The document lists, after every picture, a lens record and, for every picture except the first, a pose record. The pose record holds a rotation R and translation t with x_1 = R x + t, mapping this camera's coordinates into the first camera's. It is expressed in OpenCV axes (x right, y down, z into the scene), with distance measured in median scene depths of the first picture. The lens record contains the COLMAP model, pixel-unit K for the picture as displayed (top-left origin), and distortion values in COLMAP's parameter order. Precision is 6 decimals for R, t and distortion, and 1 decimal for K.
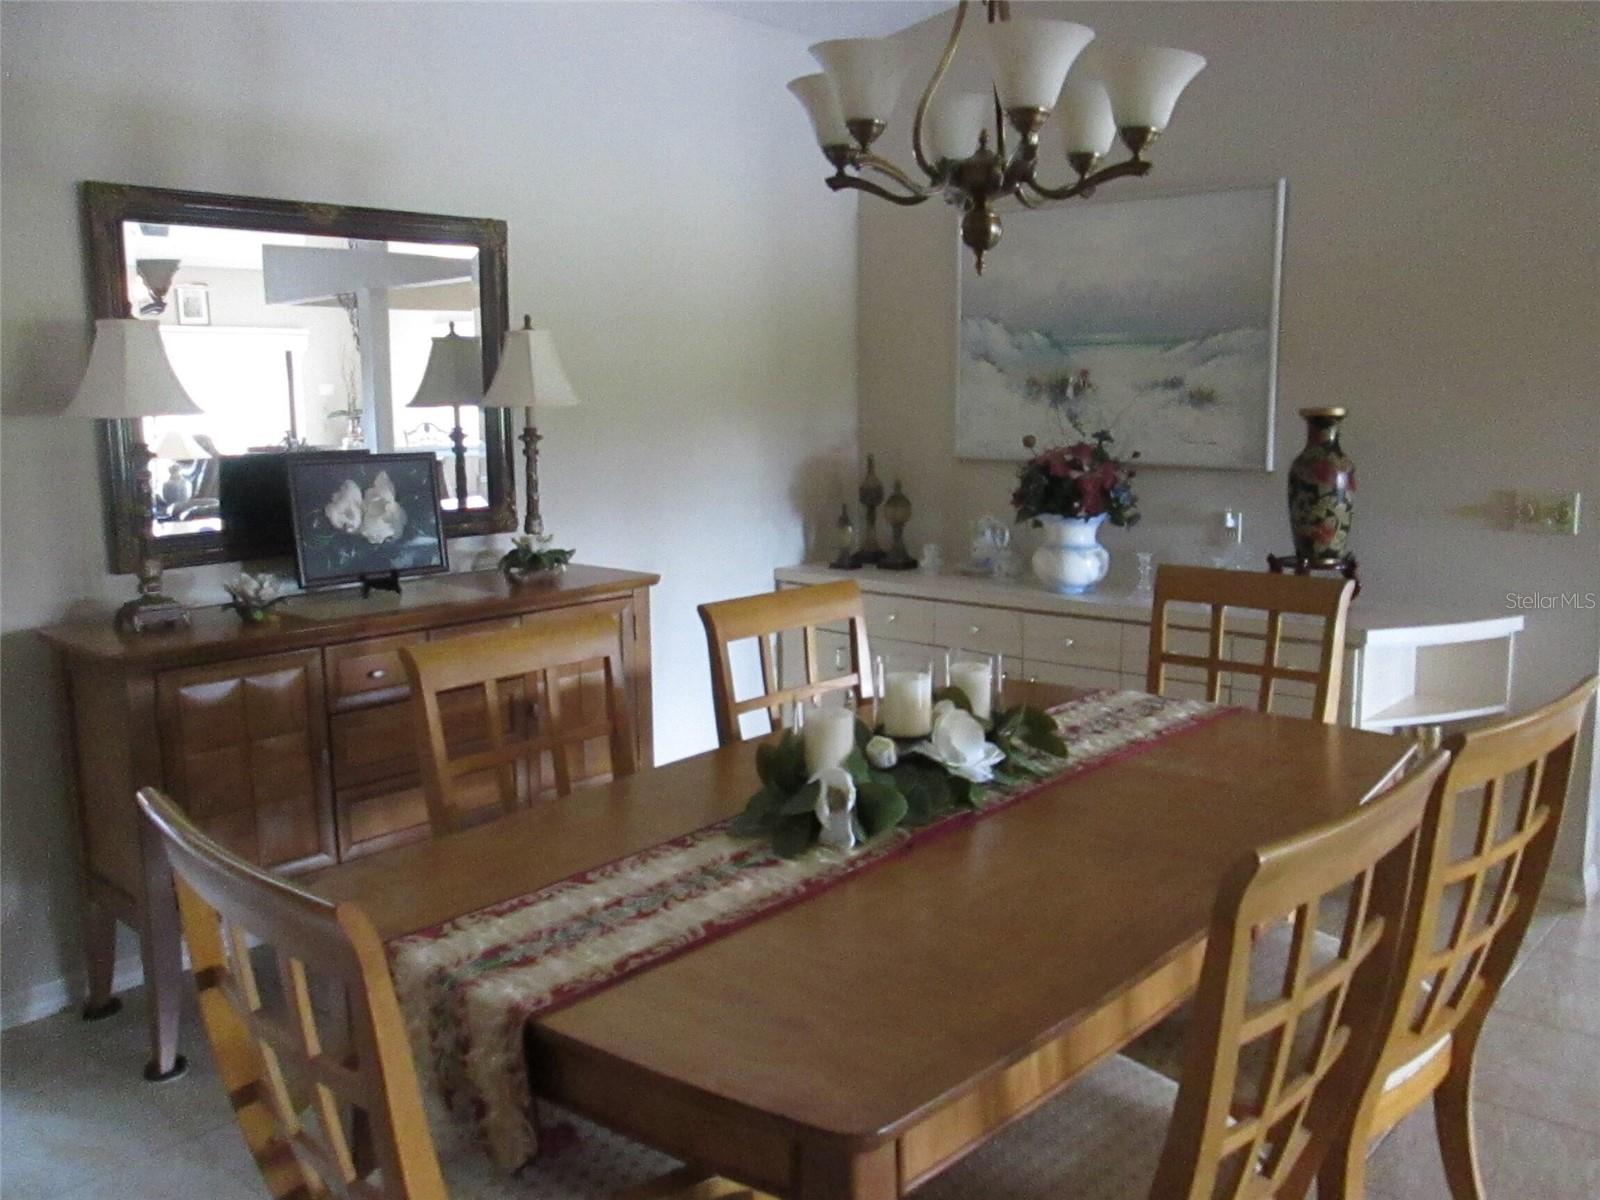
lens RADIAL K [[1326.9, 0, 800.0], [0, 1326.9, 600.0], [0, 0, 1]] dist [-0.052742, 0.006430]
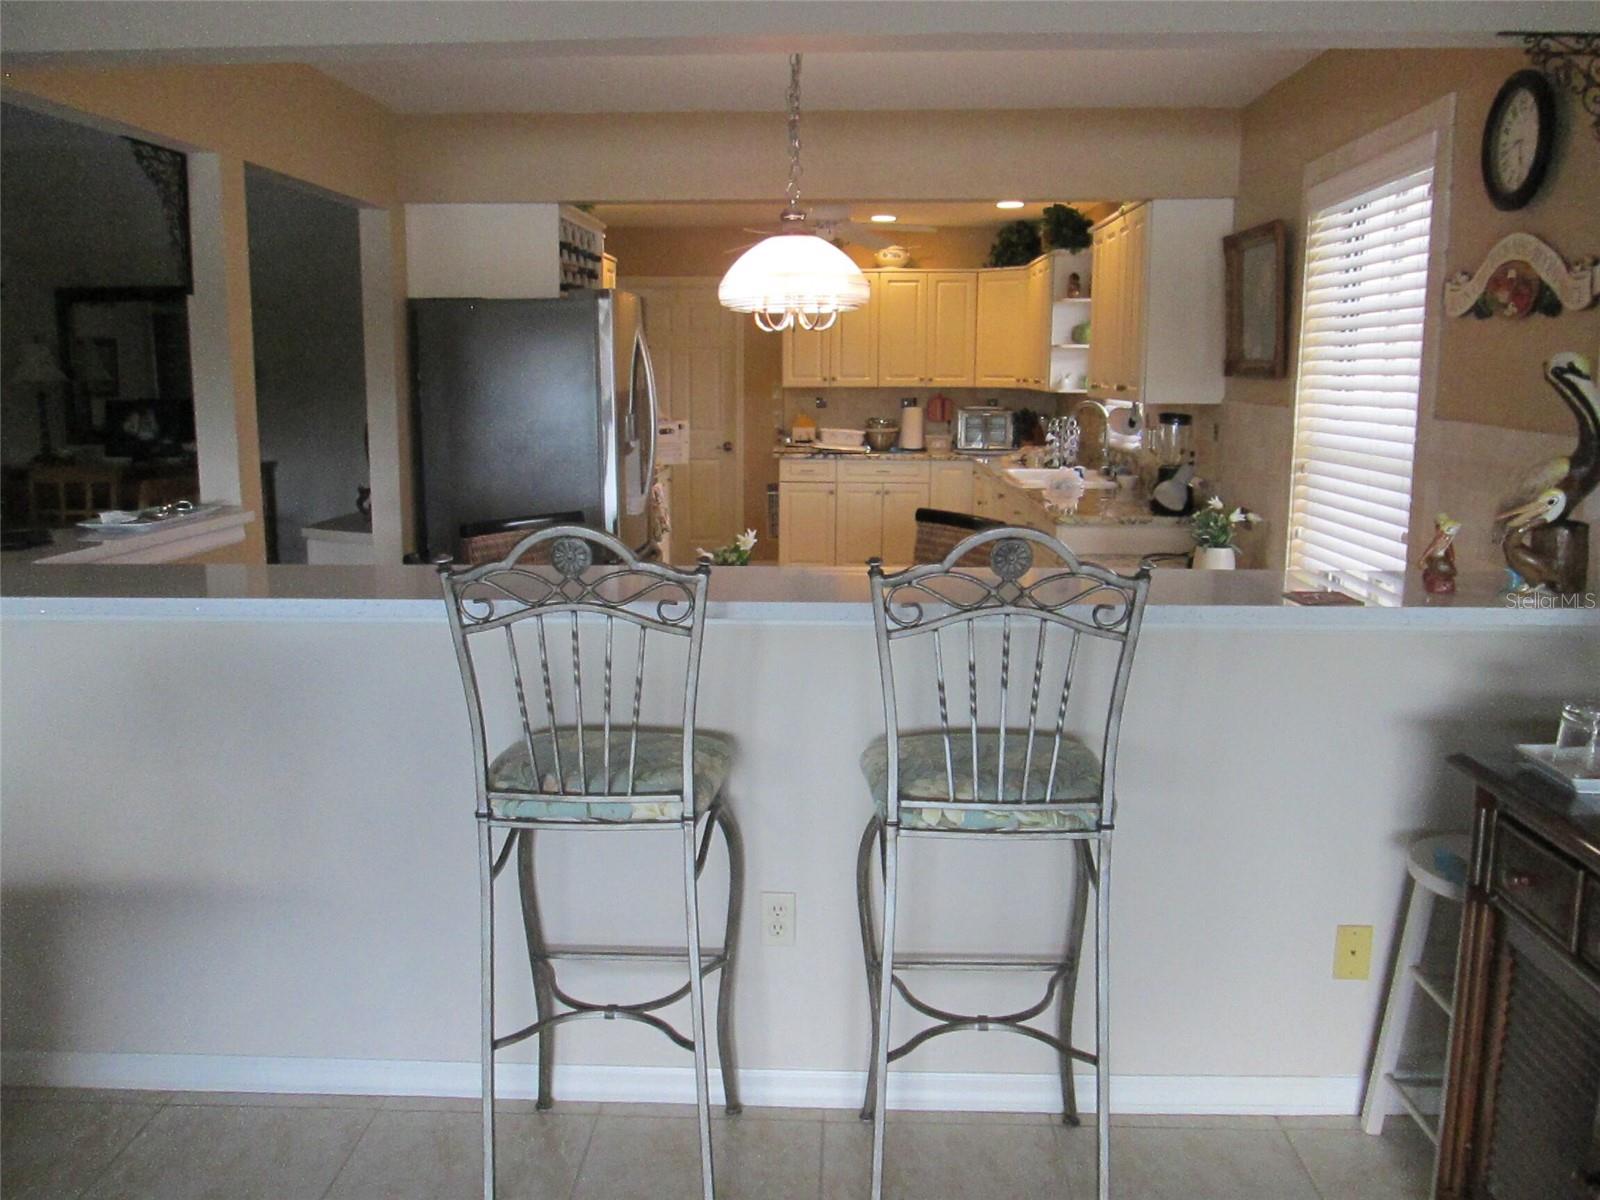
lens RADIAL K [[1326.9, 0, 800.6], [0, 1326.9, 598.8], [0, 0, 1]] dist [-0.052742, 0.006430]
pose [[0.668098, 0.130169, -0.732599, 2.048859], [-0.128354, 0.989981, 0.058847, -0.050866], [0.732919, 0.054716, 0.678112, 0.336989]]
